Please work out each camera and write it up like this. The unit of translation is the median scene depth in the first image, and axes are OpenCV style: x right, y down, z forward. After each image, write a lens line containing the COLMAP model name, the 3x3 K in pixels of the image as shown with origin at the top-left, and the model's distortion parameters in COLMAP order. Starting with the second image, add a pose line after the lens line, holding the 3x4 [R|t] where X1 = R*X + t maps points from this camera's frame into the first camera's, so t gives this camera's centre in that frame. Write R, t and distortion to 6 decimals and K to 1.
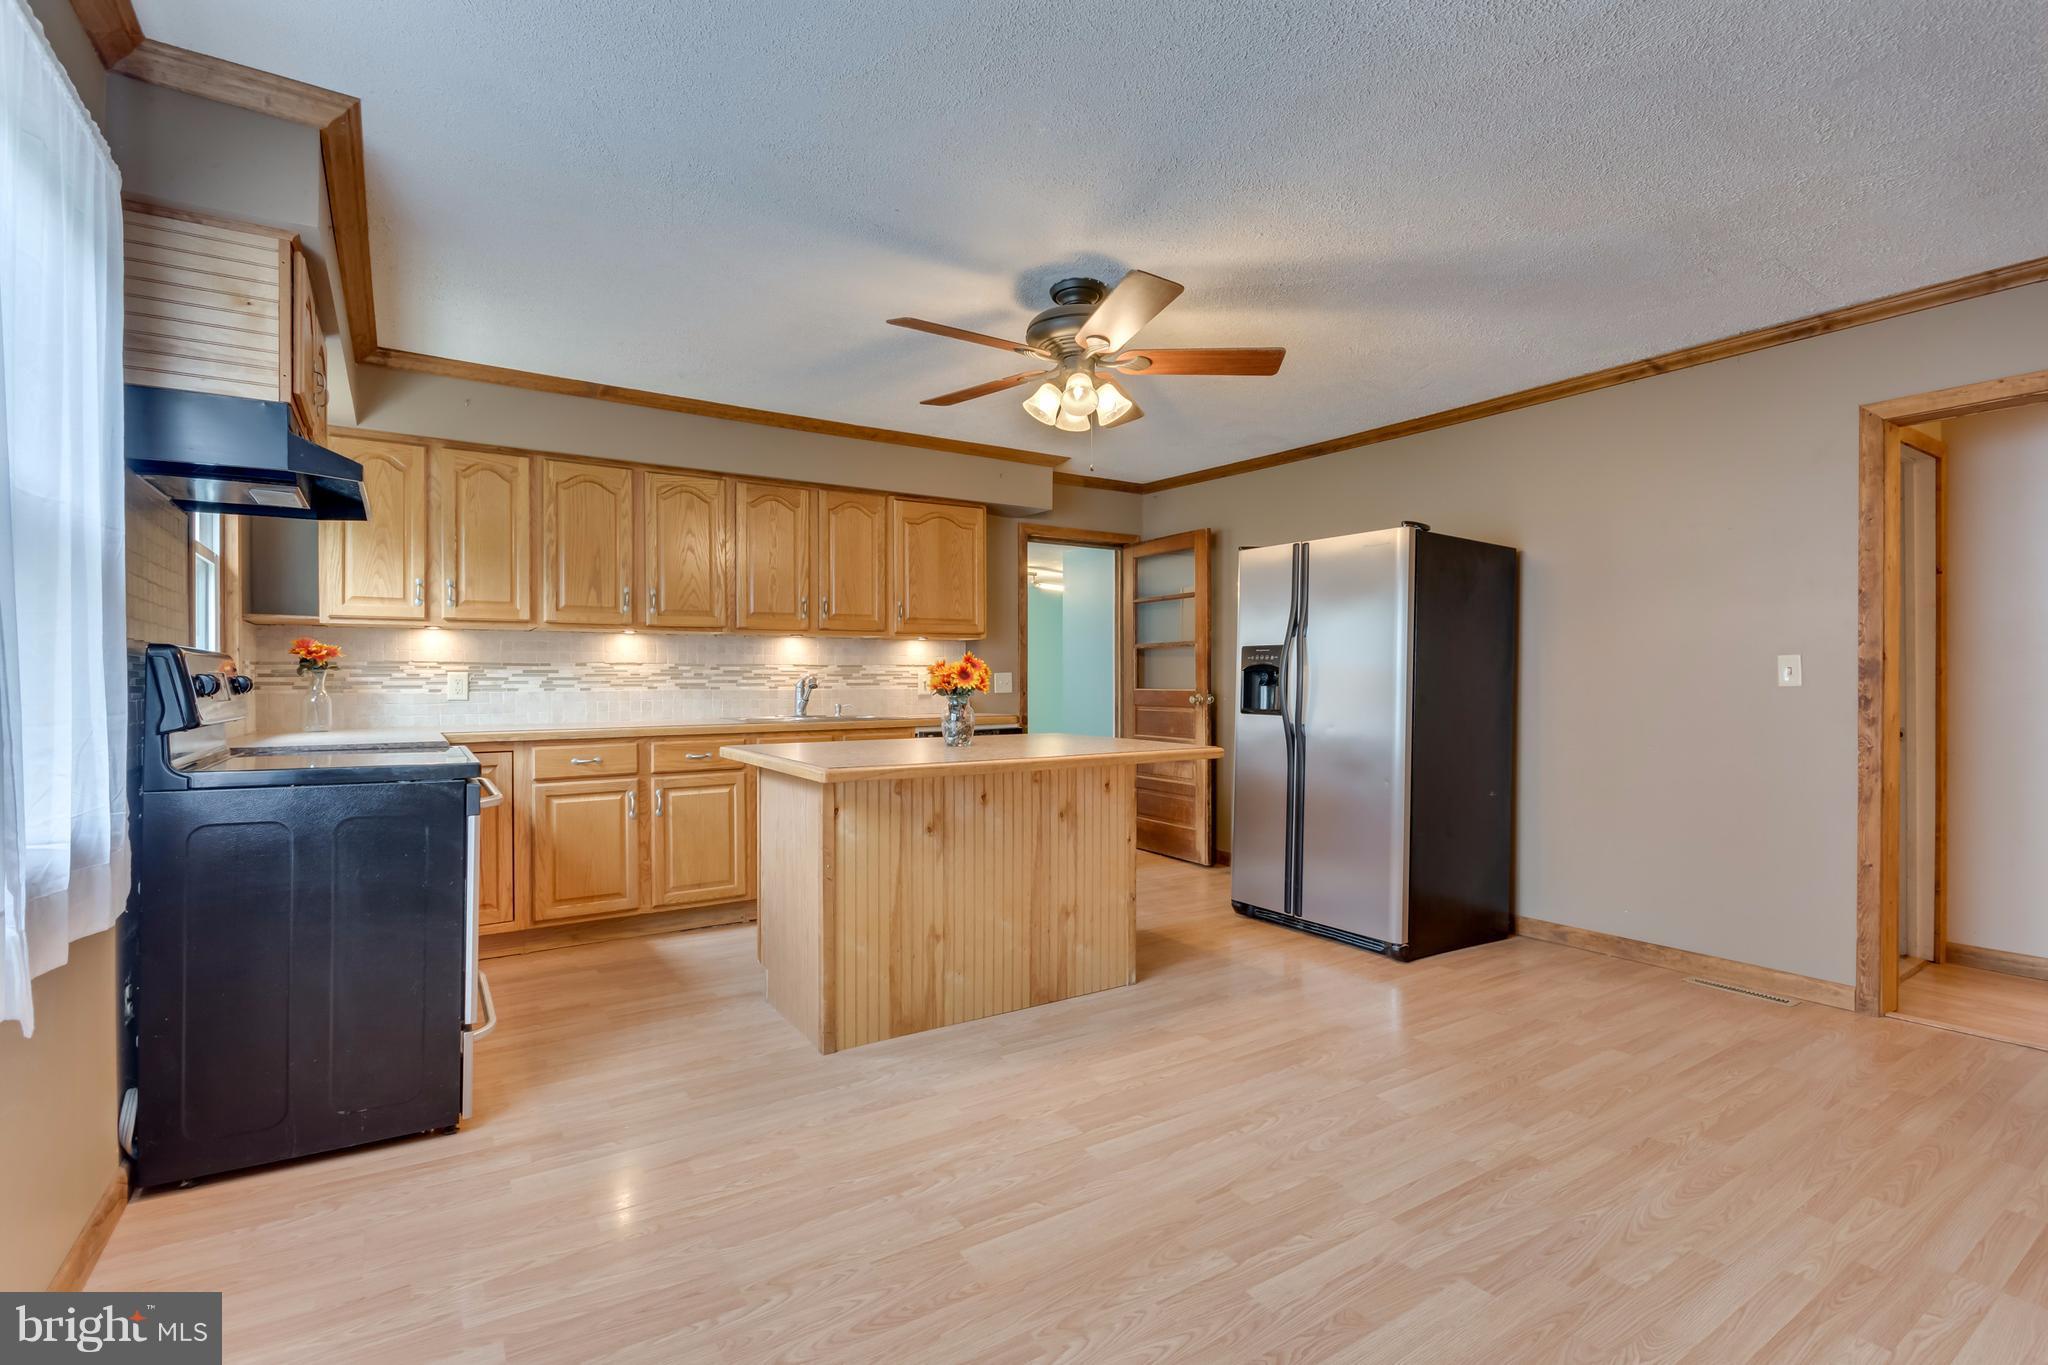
lens RADIAL K [[943.8, 0, 1024.0], [0, 943.8, 682.5], [0, 0, 1]] dist [-0.000185, -0.000003]
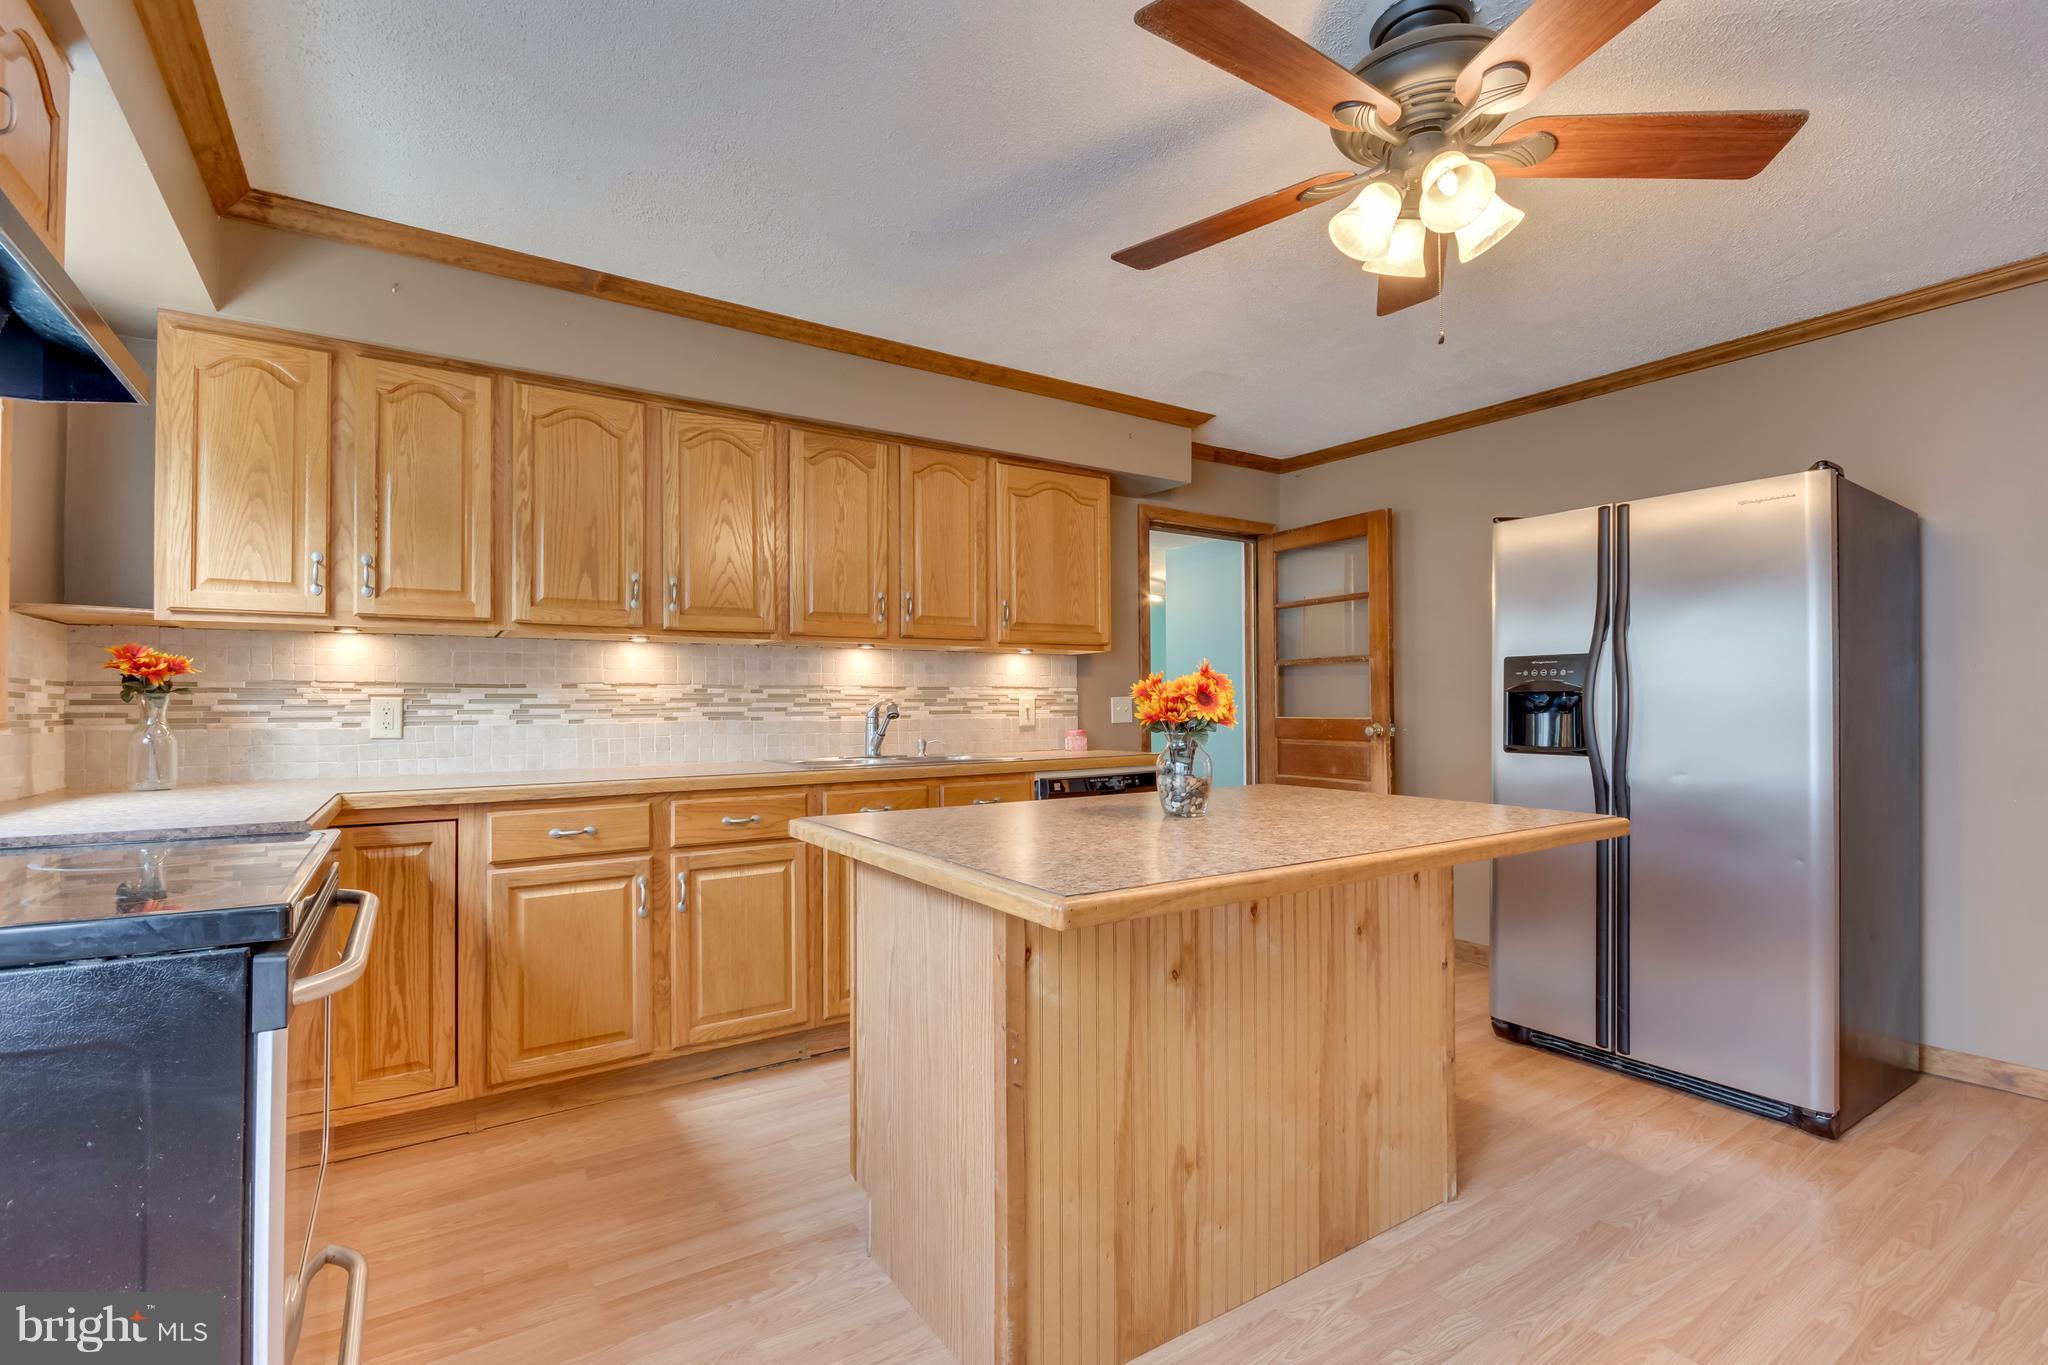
lens RADIAL K [[937.0, 0, 1023.8], [0, 937.0, 690.7], [0, 0, 1]] dist [-0.002262, -0.000719]
pose [[0.999982, -0.003414, -0.004980, -0.143476], [0.003318, 0.999810, -0.019193, -0.001148], [0.005045, 0.019176, 0.999803, 0.341360]]
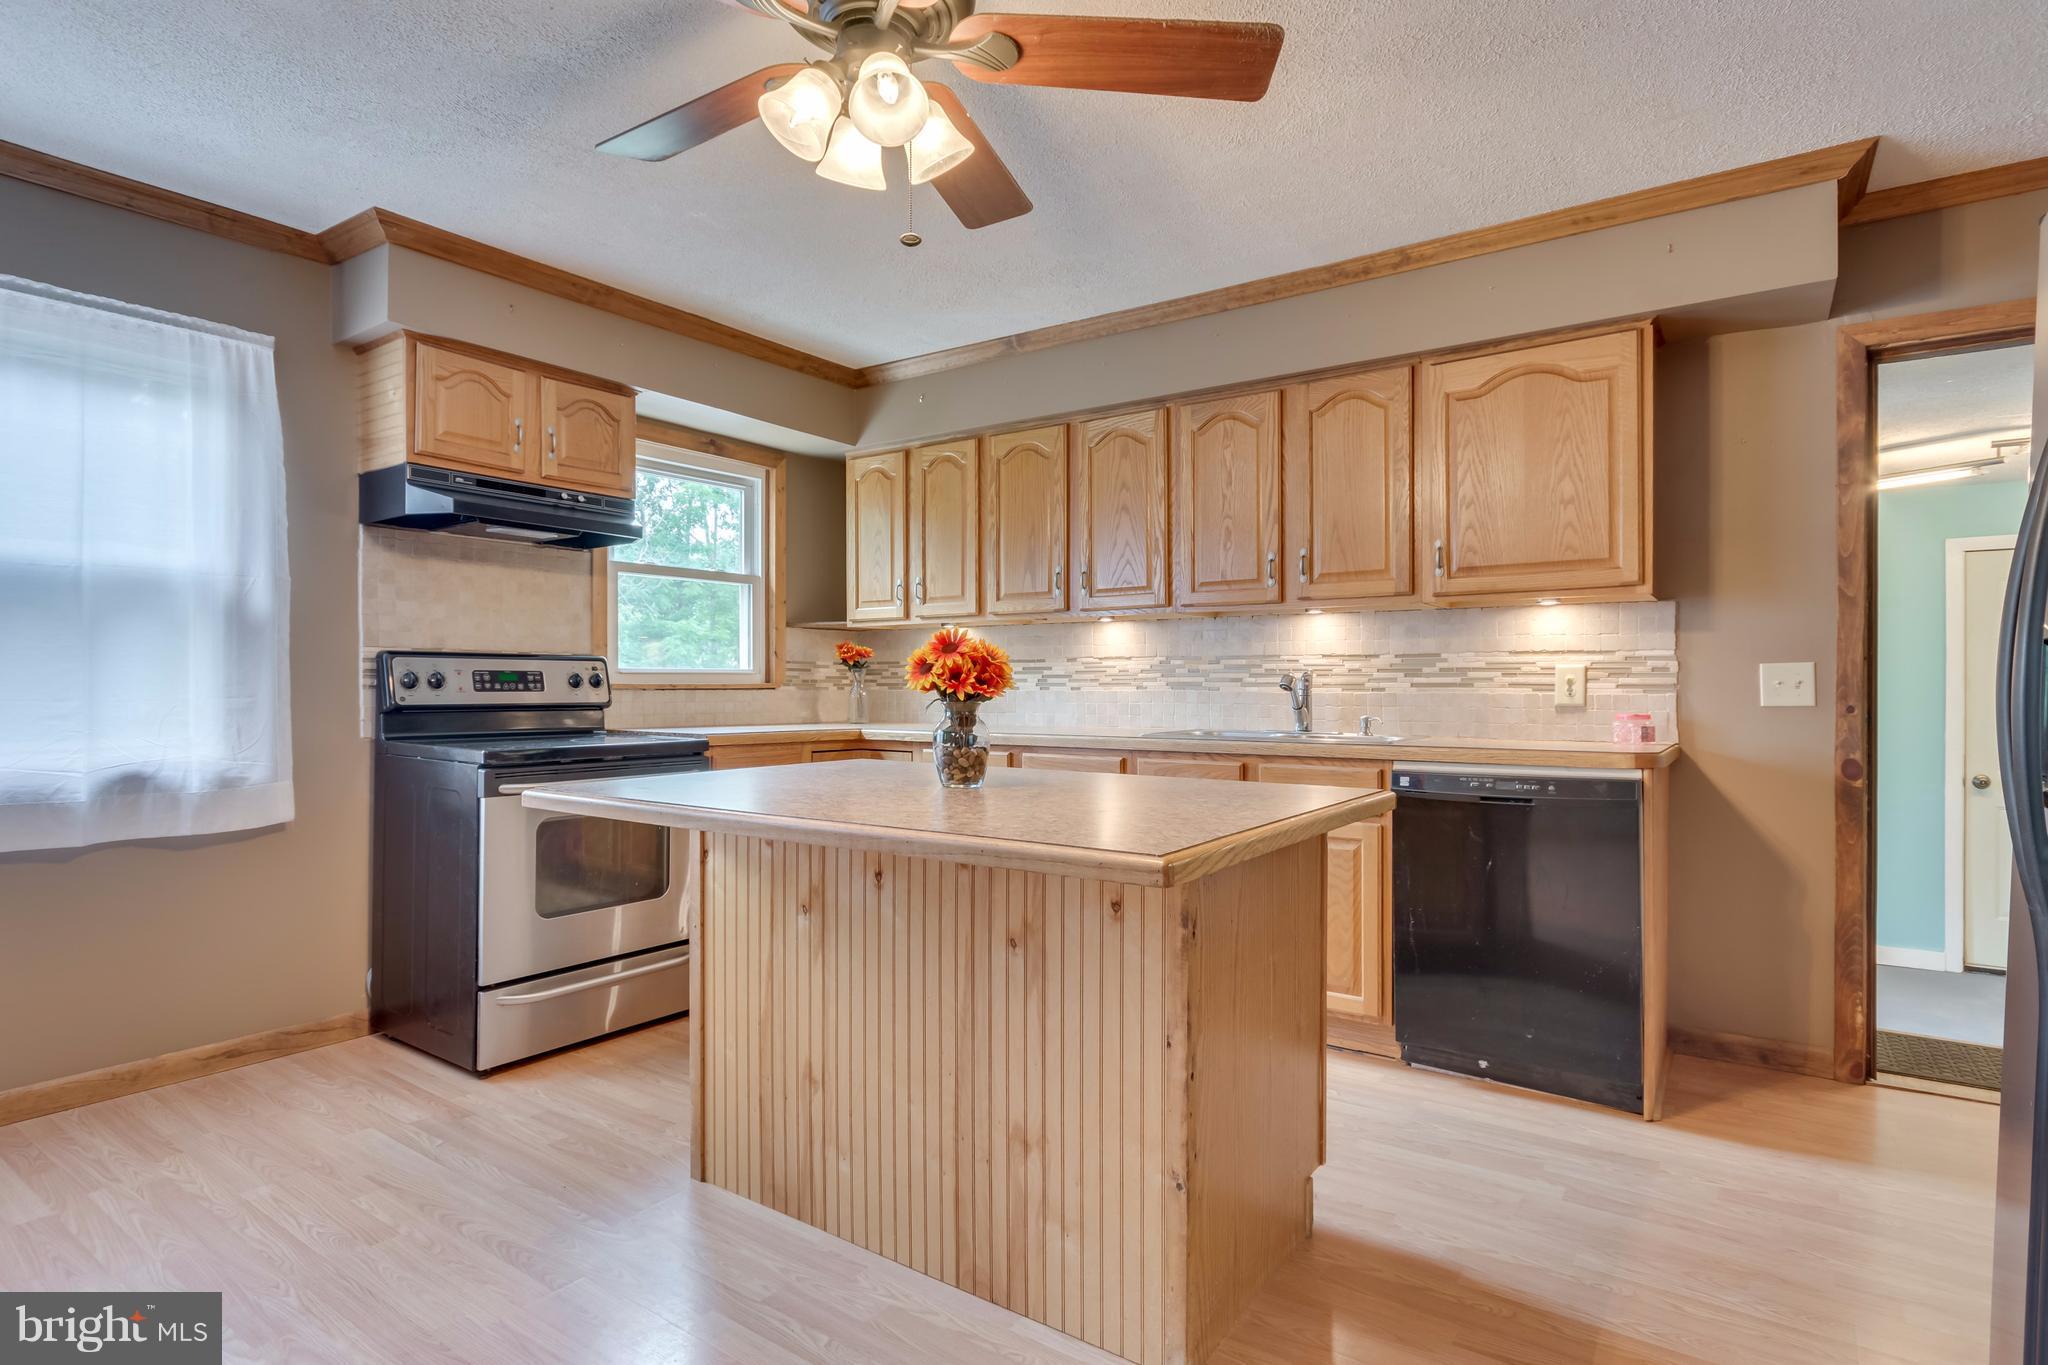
lens RADIAL K [[1067.4, 0, 1037.5], [0, 1067.4, 685.5], [0, 0, 1]] dist [0.003947, 0.000386]
pose [[0.364050, 0.004892, -0.931367, 0.484281], [-0.004529, 0.999984, 0.003483, 0.001127], [0.931368, 0.002950, 0.364066, 0.680252]]
